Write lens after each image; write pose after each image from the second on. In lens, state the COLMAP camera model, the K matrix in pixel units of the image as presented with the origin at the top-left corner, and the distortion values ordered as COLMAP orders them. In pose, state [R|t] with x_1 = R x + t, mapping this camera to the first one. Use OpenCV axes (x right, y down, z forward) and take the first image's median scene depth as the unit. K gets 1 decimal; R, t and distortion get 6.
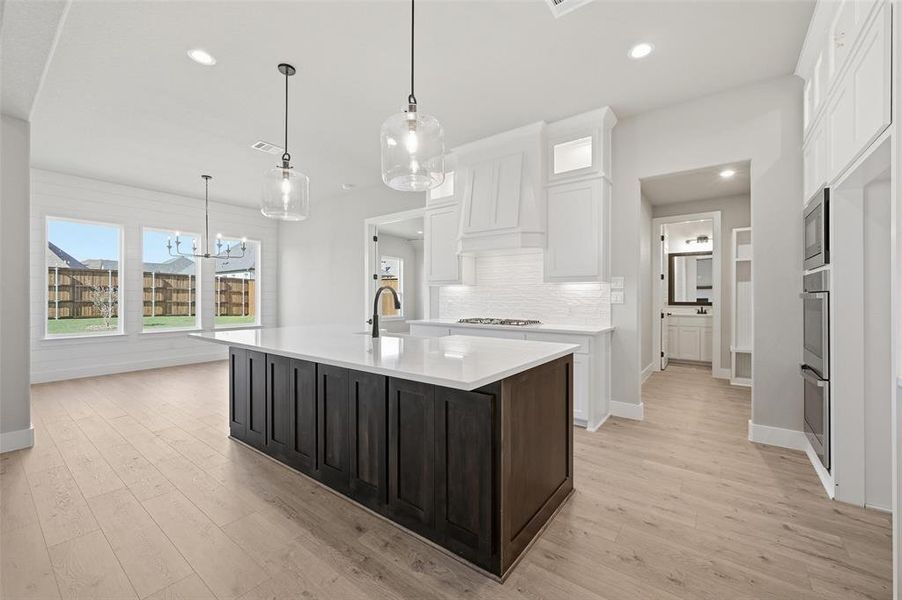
lens RADIAL K [[356.4, 0, 449.3], [0, 356.4, 295.9], [0, 0, 1]] dist [-0.002380, -0.000241]
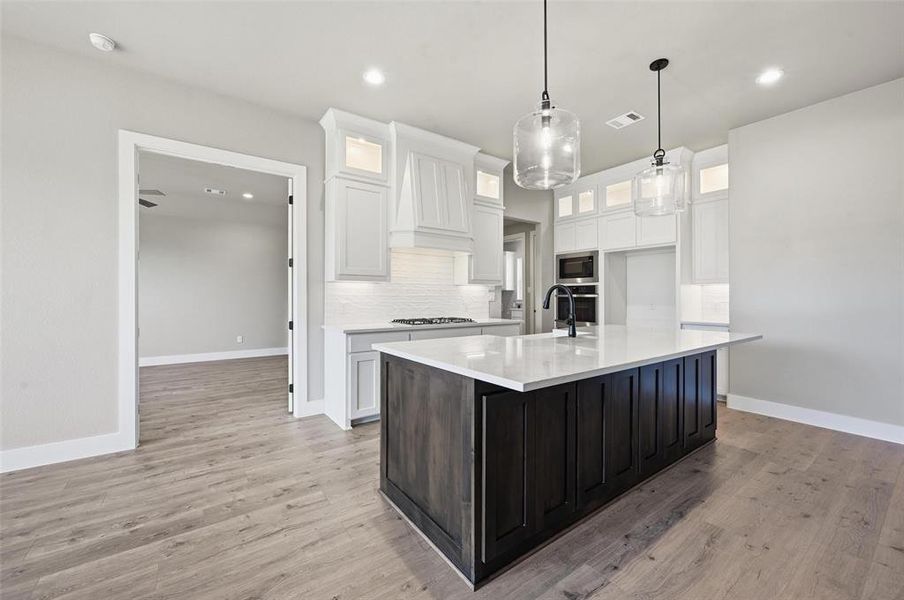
lens RADIAL K [[358.9, 0, 444.6], [0, 358.9, 294.4], [0, 0, 1]] dist [0.002073, 0.000169]
pose [[0.304811, 0.004700, 0.952401, -0.834072], [-0.002981, 0.999988, -0.003981, 0.001256], [-0.952408, -0.001626, 0.304822, 0.681584]]
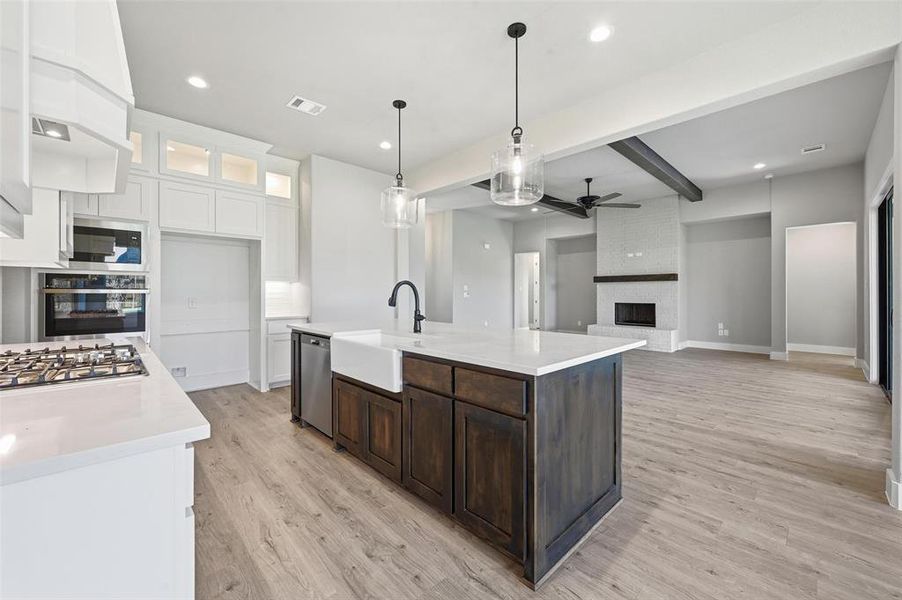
lens RADIAL K [[356.4, 0, 449.3], [0, 356.4, 295.9], [0, 0, 1]] dist [-0.002380, -0.000241]
pose [[-0.986721, -0.004786, 0.162352, -0.306514], [-0.004179, 0.999983, 0.004081, 0.004893], [-0.162369, 0.003348, -0.986724, 1.315446]]
